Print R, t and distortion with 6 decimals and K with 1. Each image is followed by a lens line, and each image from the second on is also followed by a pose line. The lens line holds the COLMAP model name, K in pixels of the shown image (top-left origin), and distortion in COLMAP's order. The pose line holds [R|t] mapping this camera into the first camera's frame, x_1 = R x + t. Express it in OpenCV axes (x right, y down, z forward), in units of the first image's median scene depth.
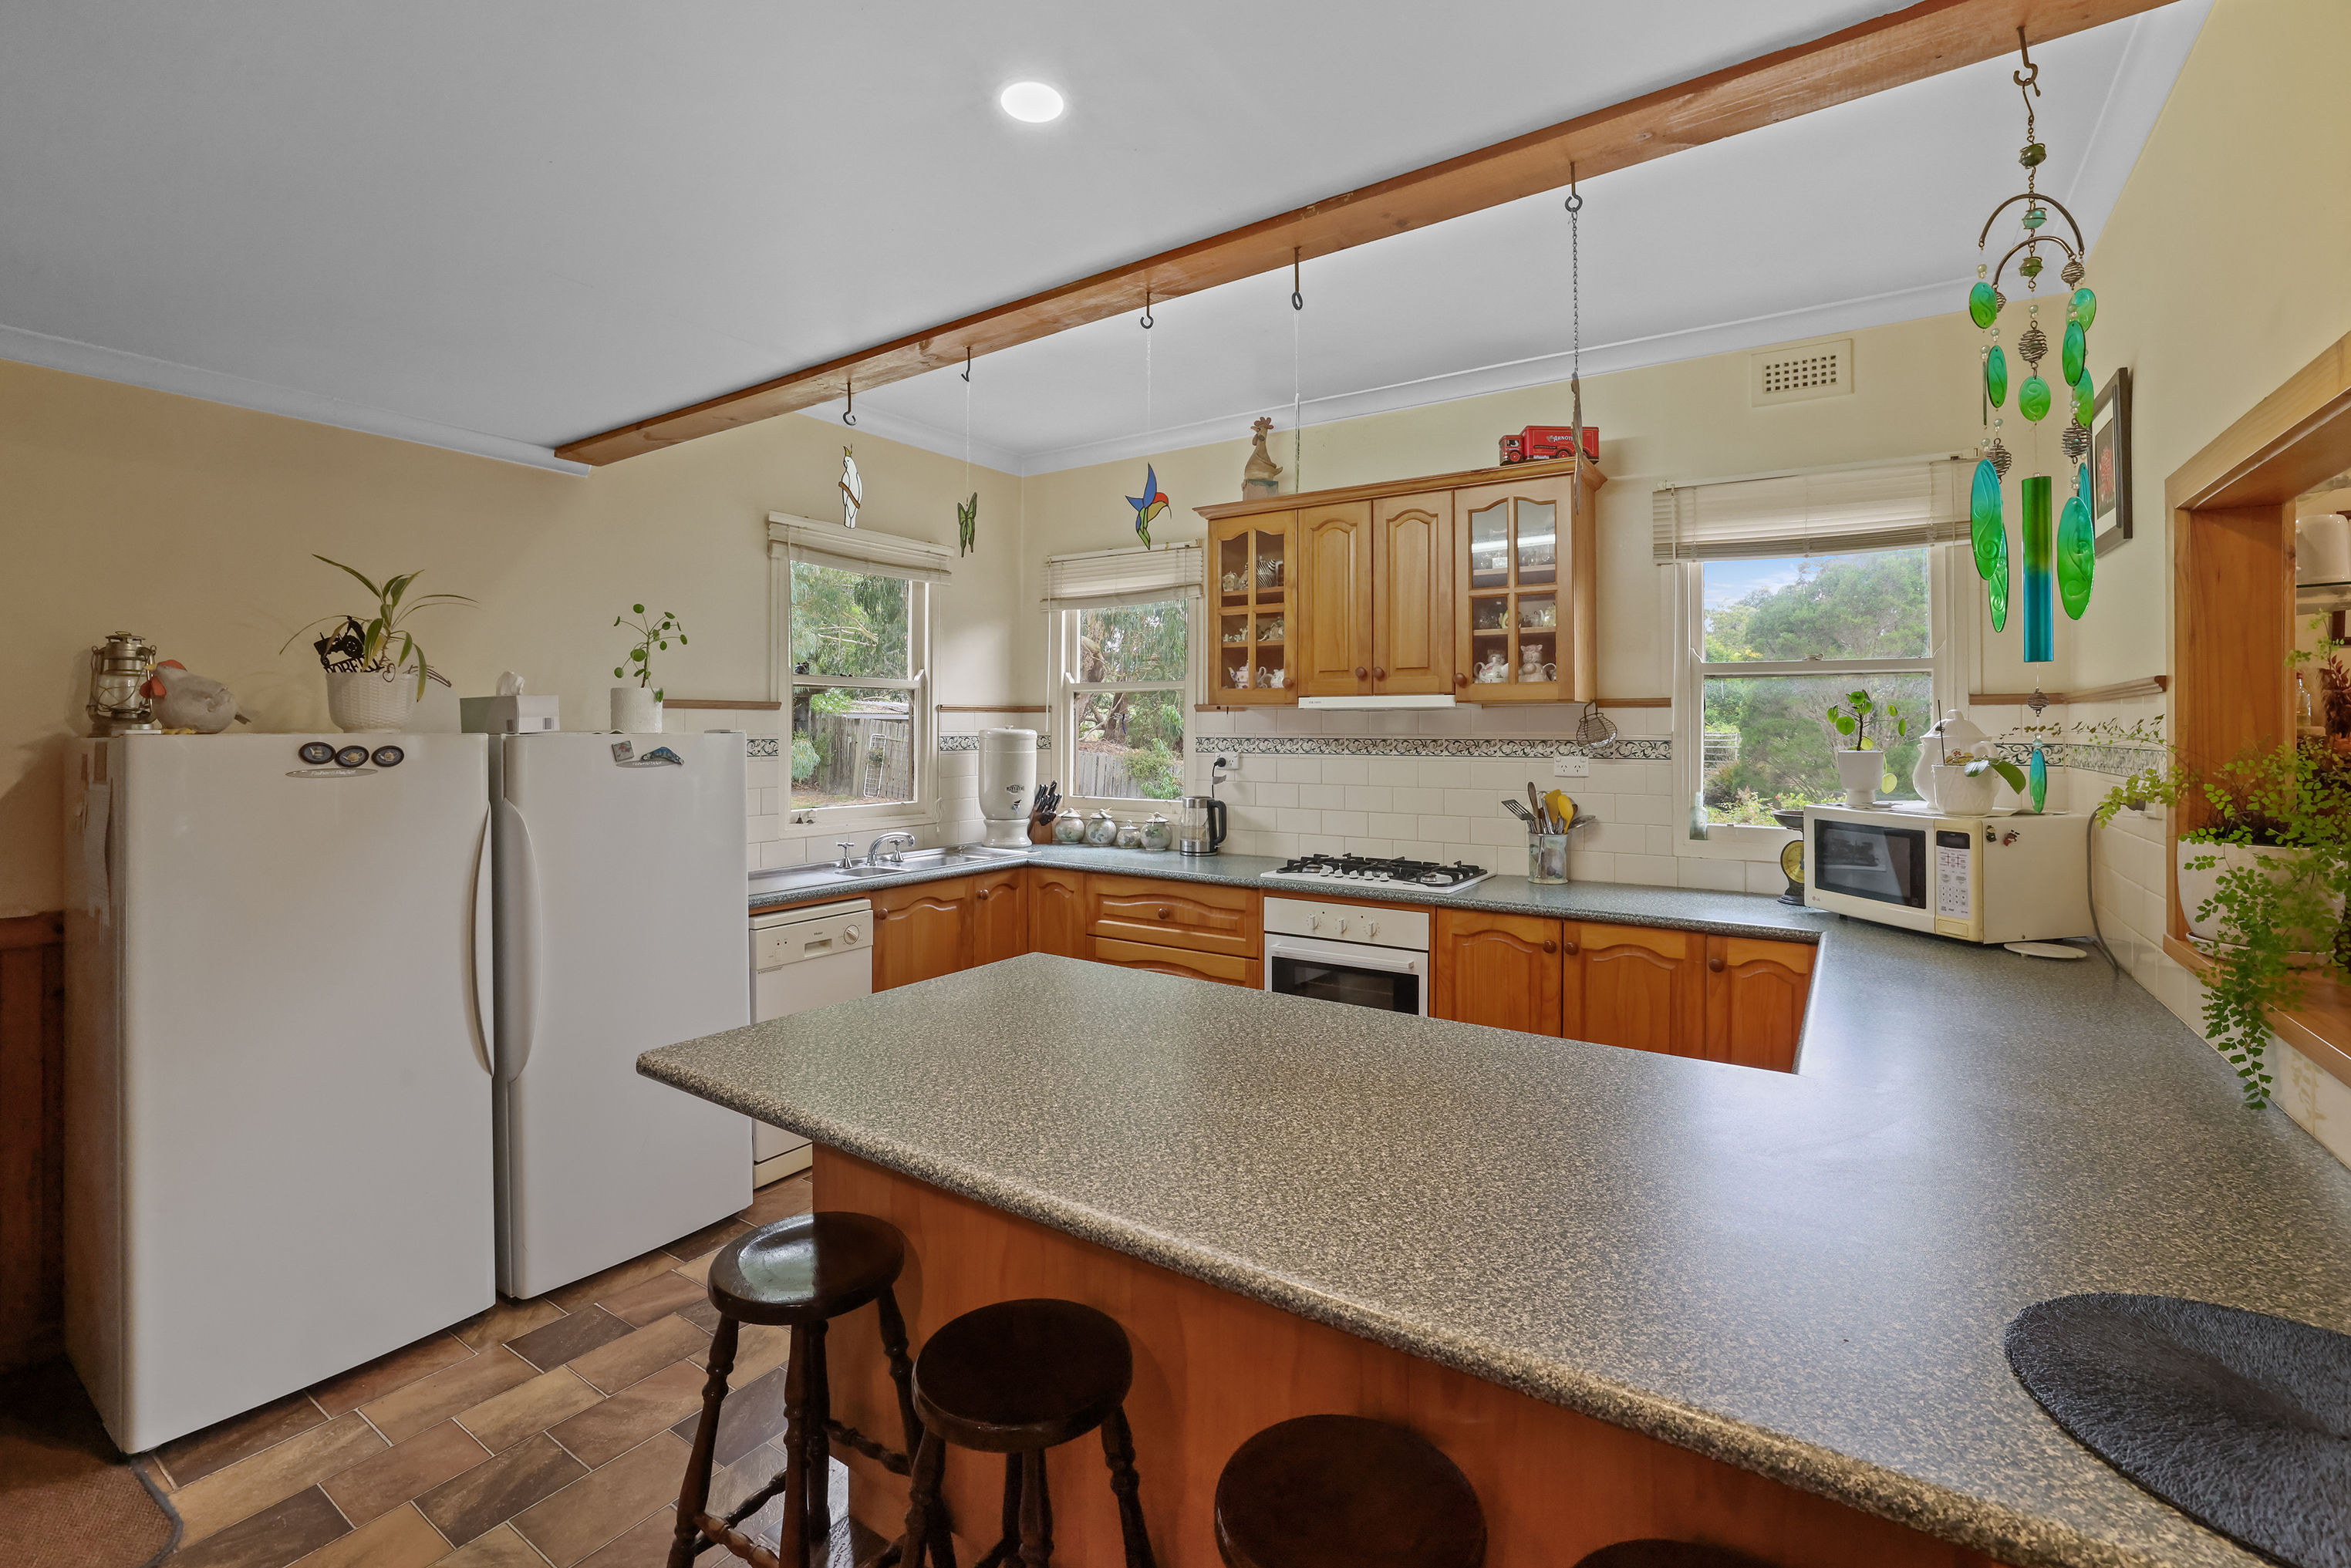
lens RADIAL K [[1010.5, 0, 1184.9], [0, 1010.5, 736.0], [0, 0, 1]] dist [-0.001314, -0.000075]
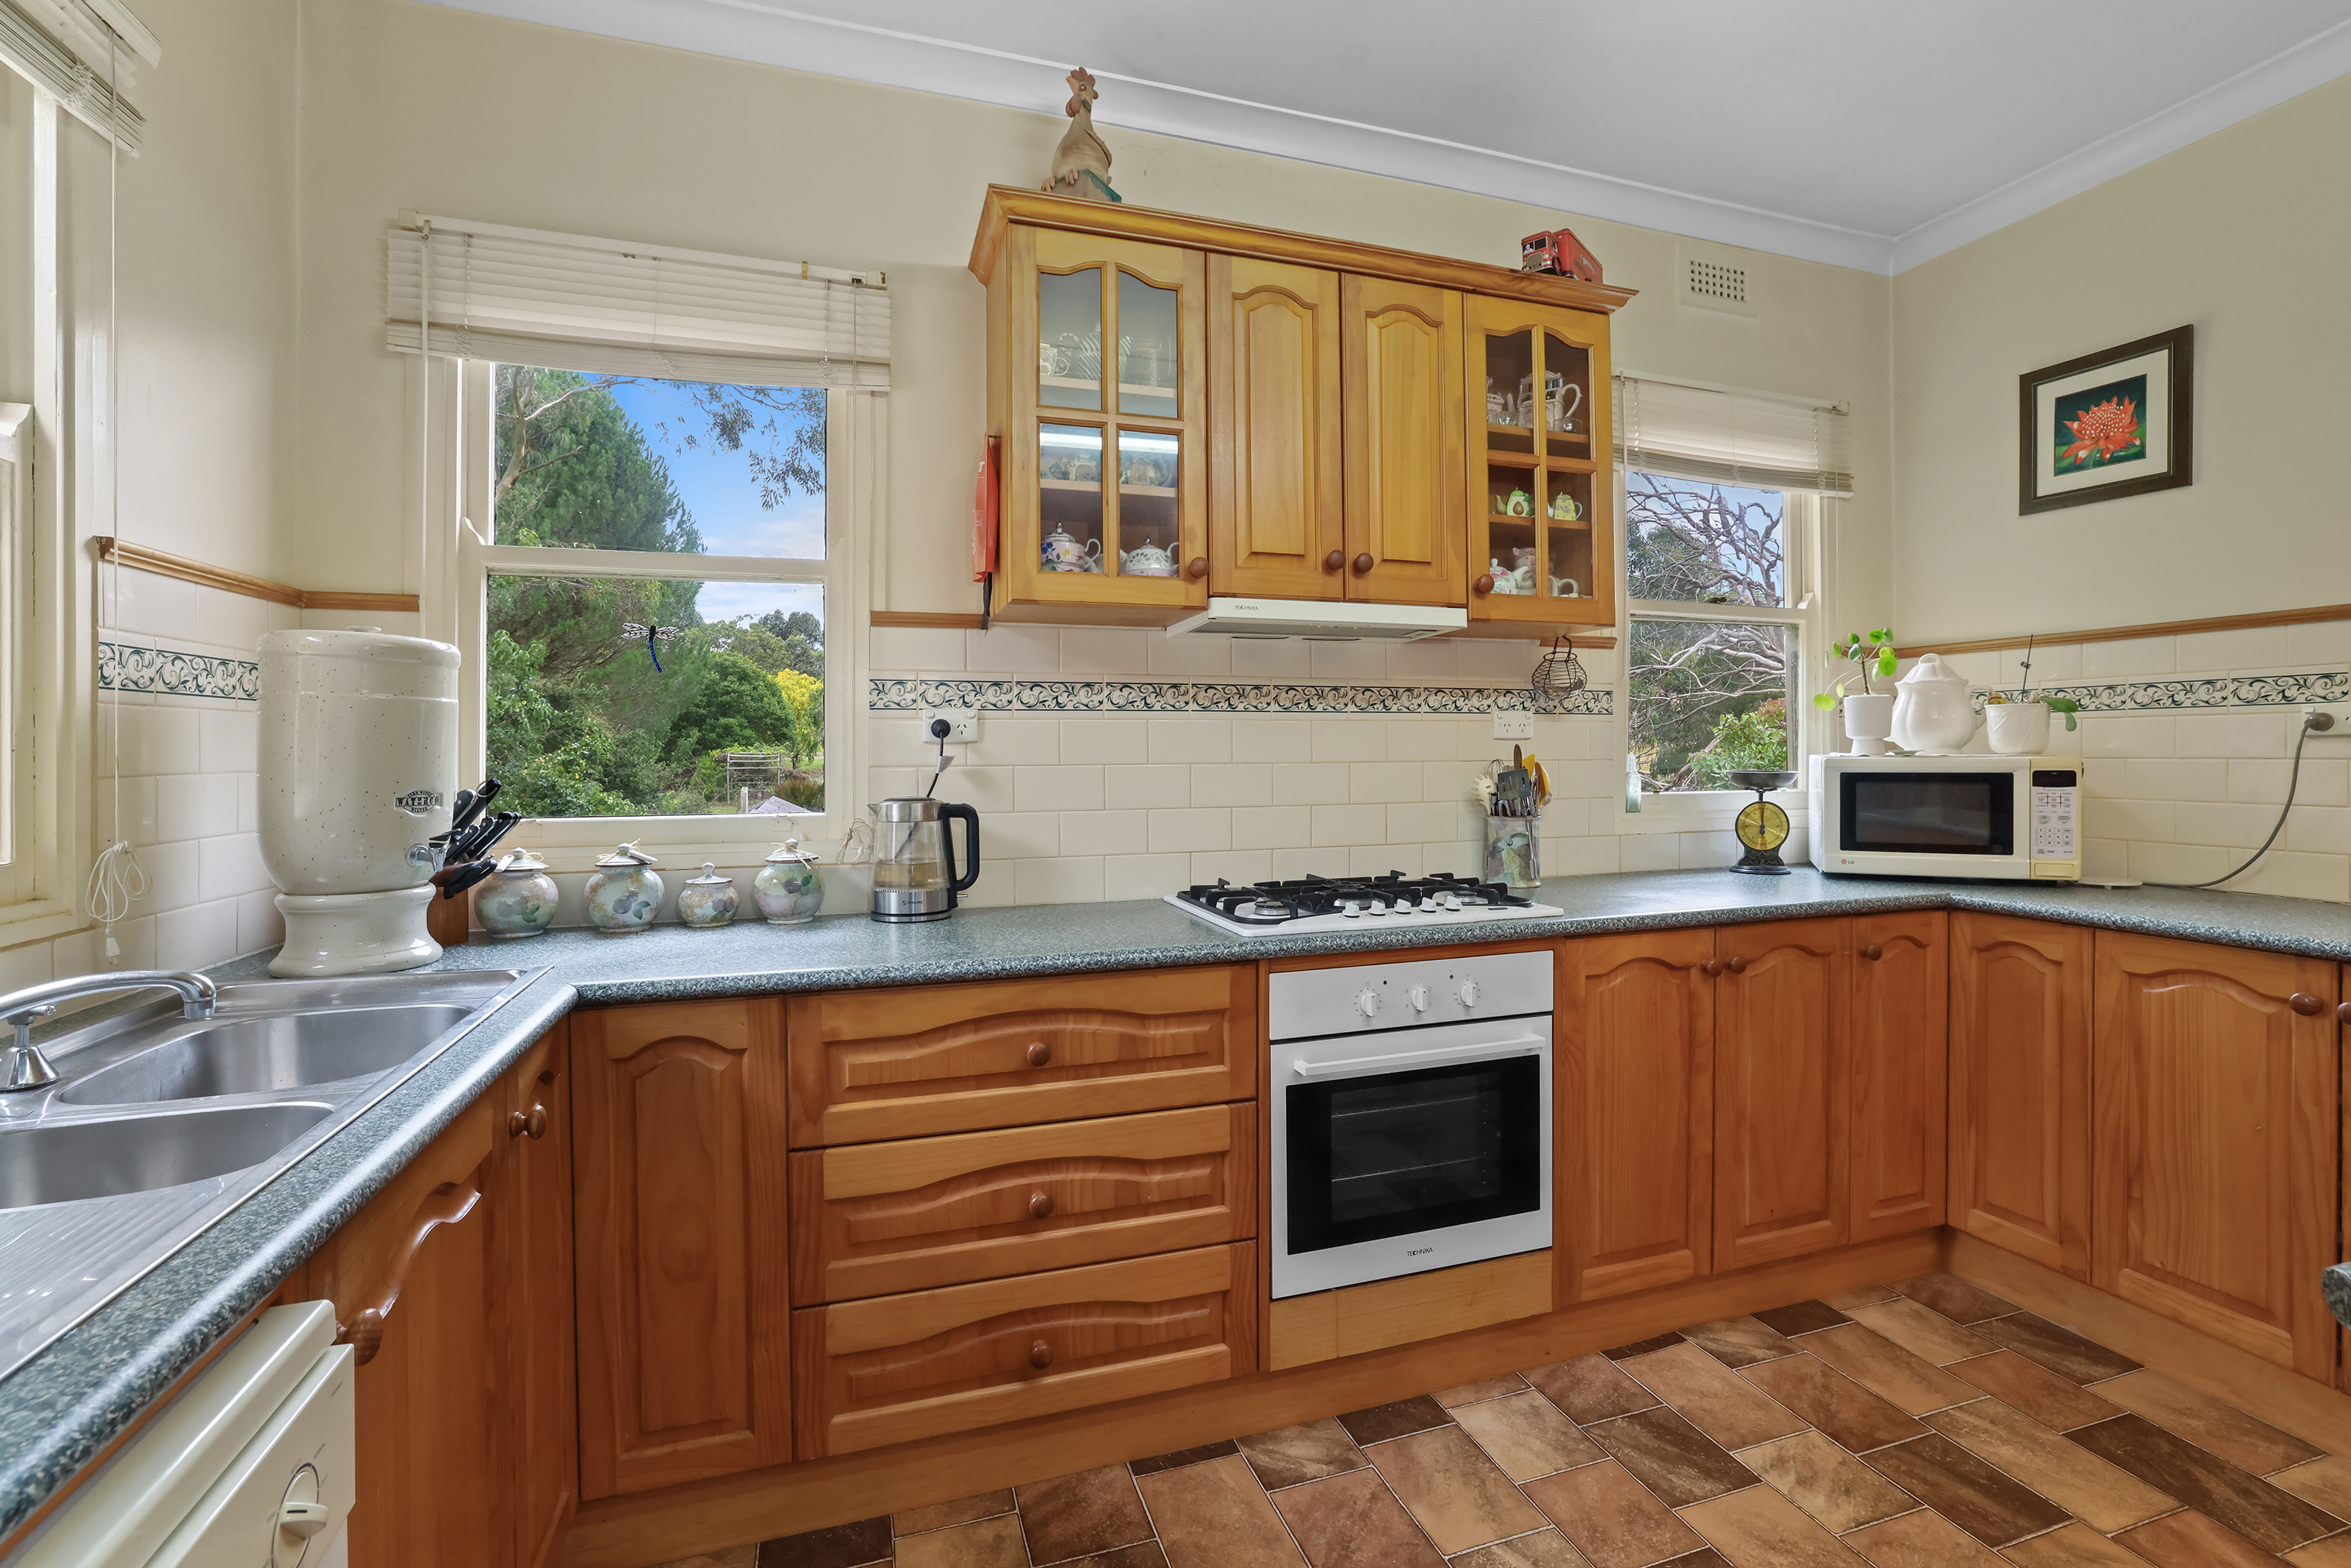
lens RADIAL K [[1042.2, 0, 1174.2], [0, 1042.2, 759.0], [0, 0, 1]] dist [-0.021072, -0.000036]
pose [[0.625375, -0.009516, 0.780266, -0.347031], [0.010154, 0.999940, 0.004057, 0.047325], [-0.780258, 0.005385, 0.625434, 0.688271]]
